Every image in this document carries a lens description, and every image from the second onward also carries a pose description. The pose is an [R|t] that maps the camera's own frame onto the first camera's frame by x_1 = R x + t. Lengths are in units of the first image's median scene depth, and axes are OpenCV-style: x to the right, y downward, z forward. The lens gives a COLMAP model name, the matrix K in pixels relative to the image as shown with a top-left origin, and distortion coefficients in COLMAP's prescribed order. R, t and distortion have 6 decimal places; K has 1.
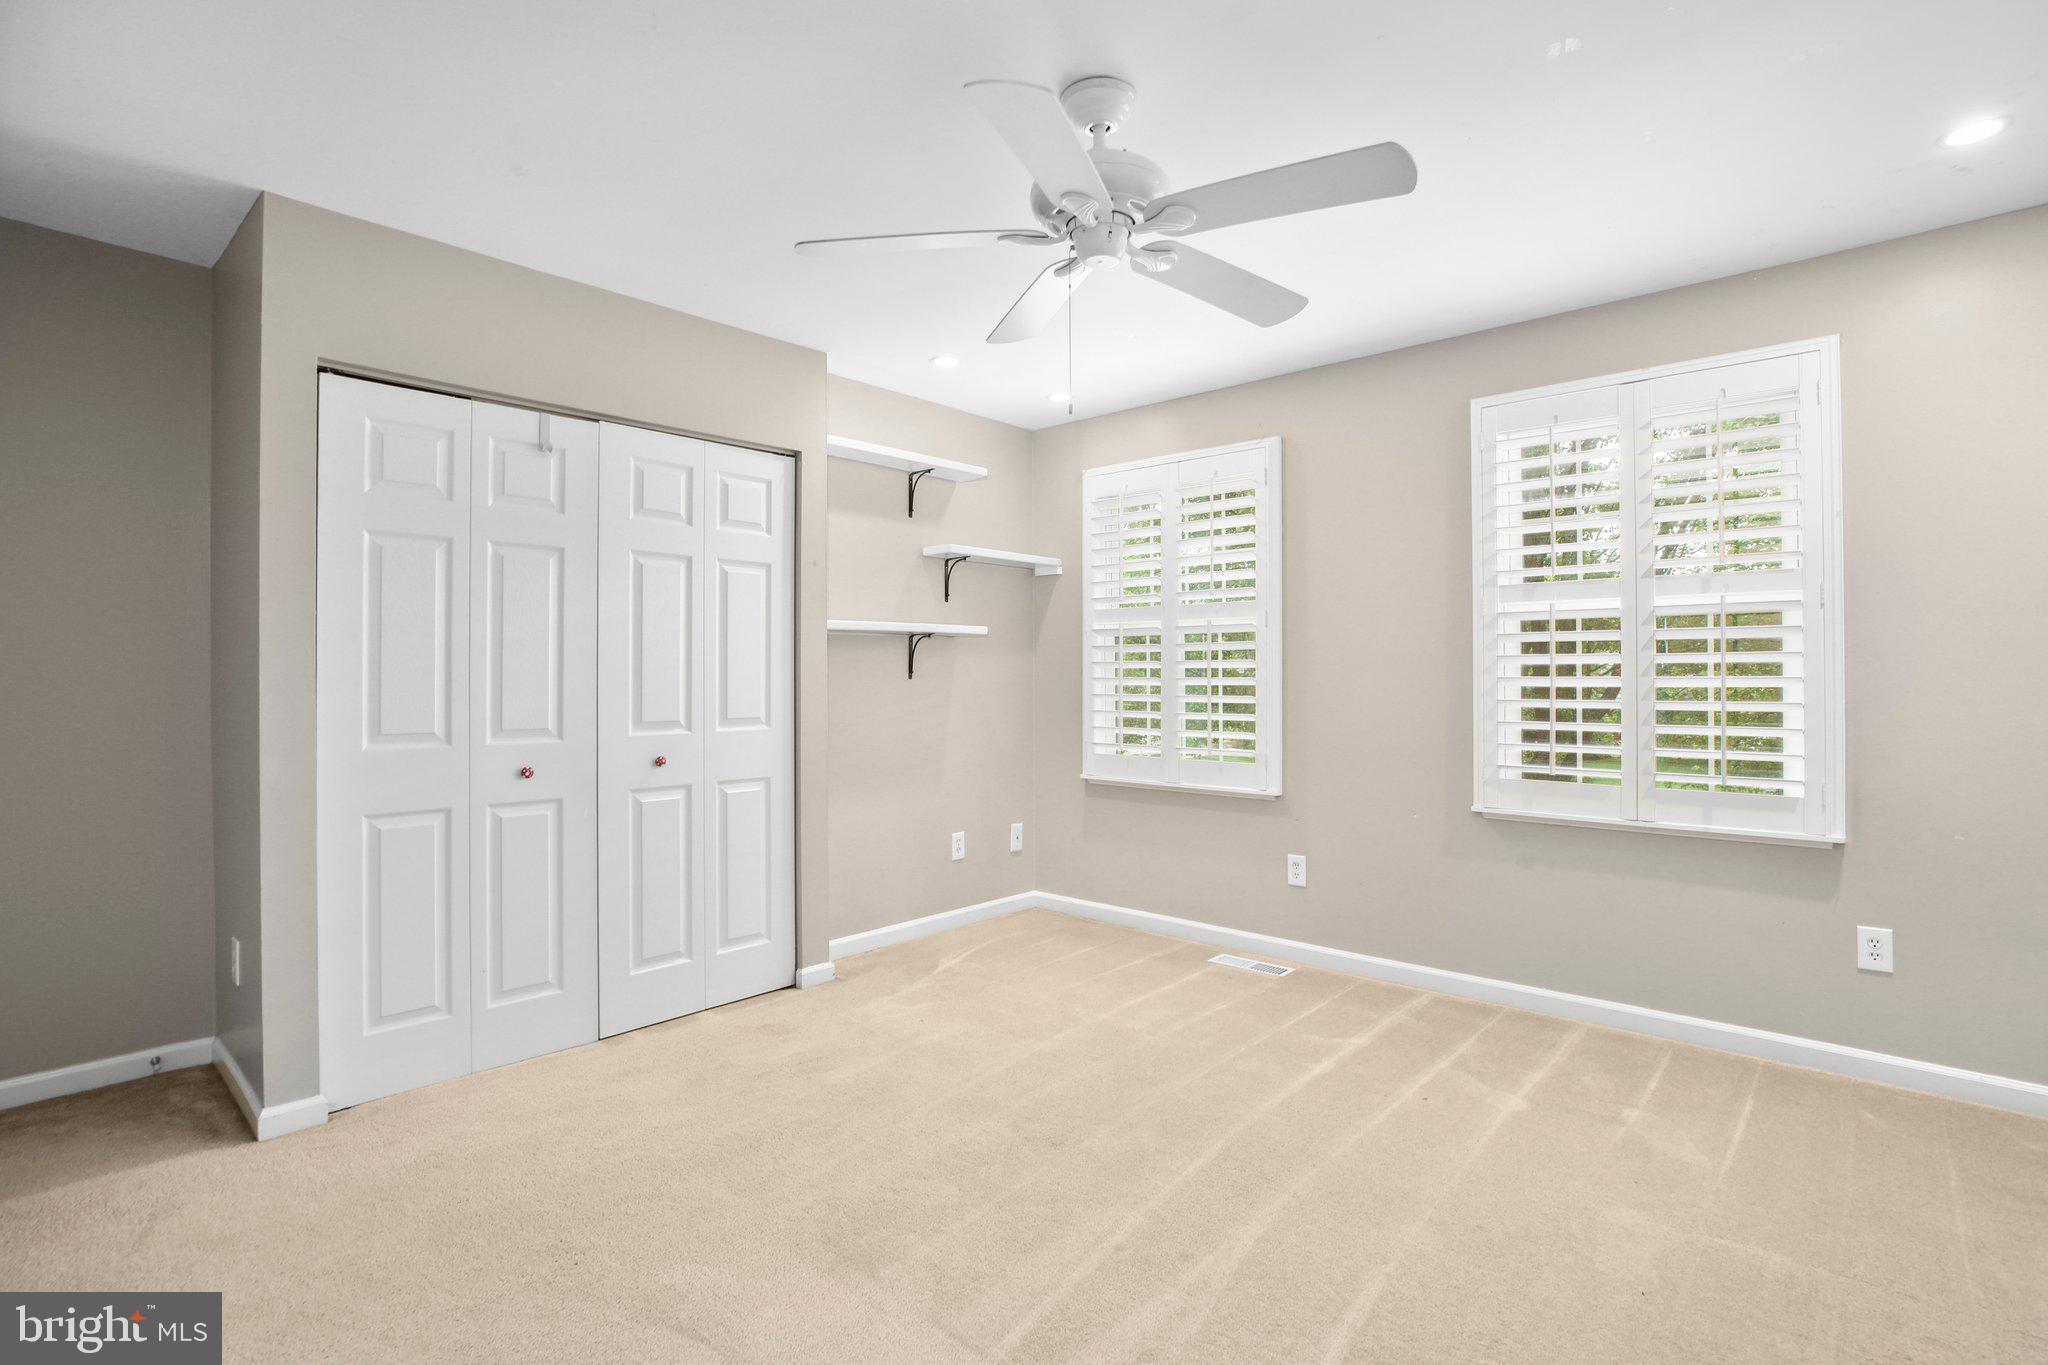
lens RADIAL K [[1012.9, 0, 1025.5], [0, 1012.9, 666.2], [0, 0, 1]] dist [-0.003421, -0.000629]
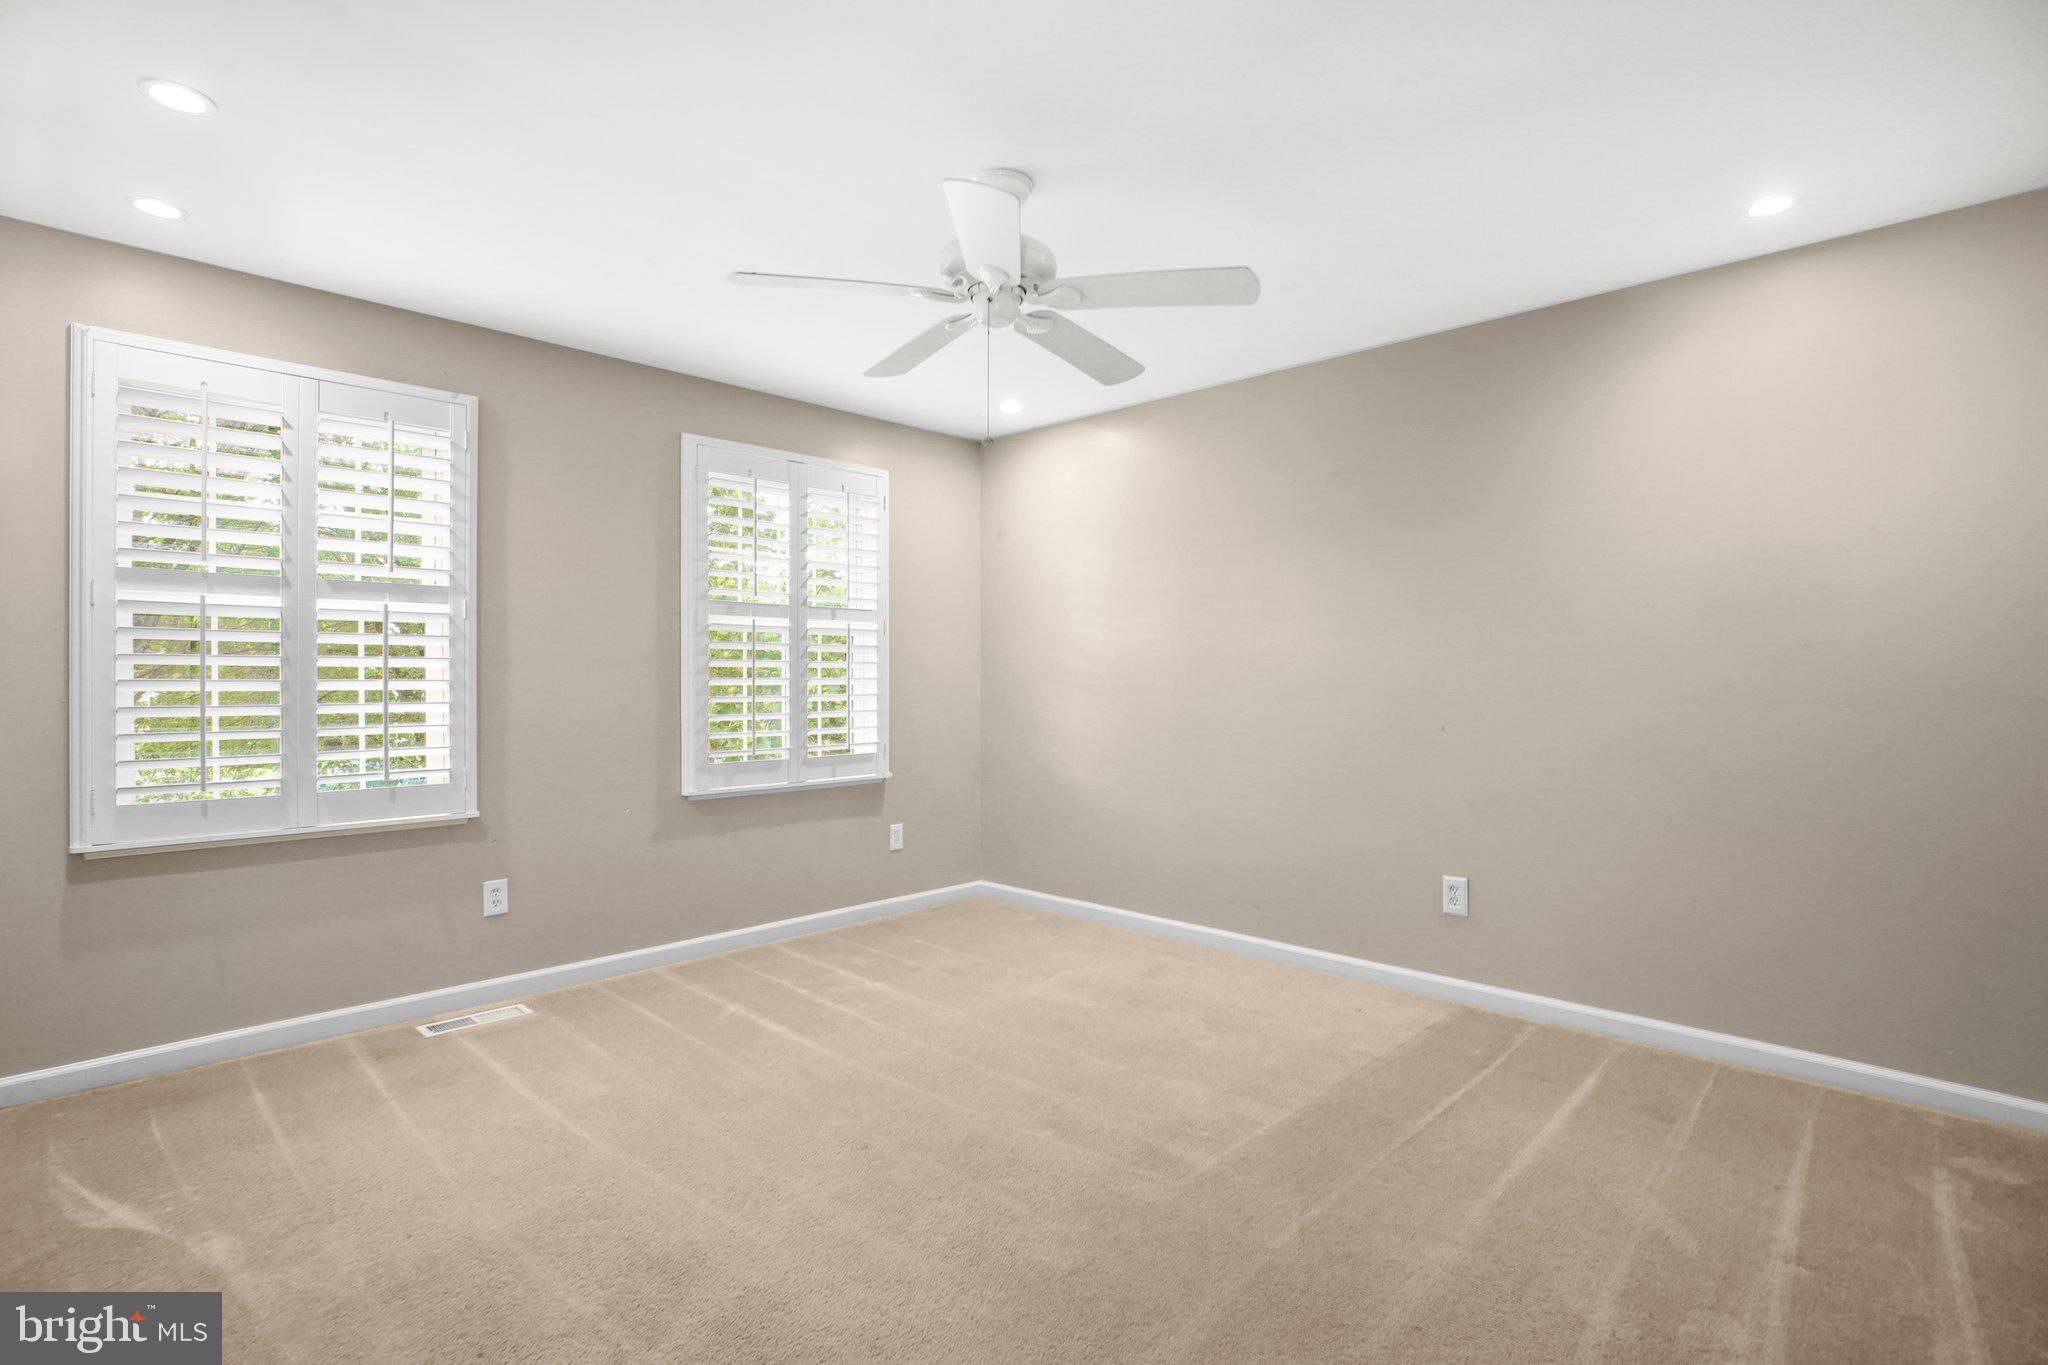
lens RADIAL K [[977.0, 0, 1027.5], [0, 977.0, 677.7], [0, 0, 1]] dist [-0.003020, -0.000133]
pose [[0.022746, 0.002563, 0.999738, -0.604891], [-0.007855, 0.999966, -0.002384, 0.008763], [-0.999710, -0.007799, 0.022765, 0.547414]]
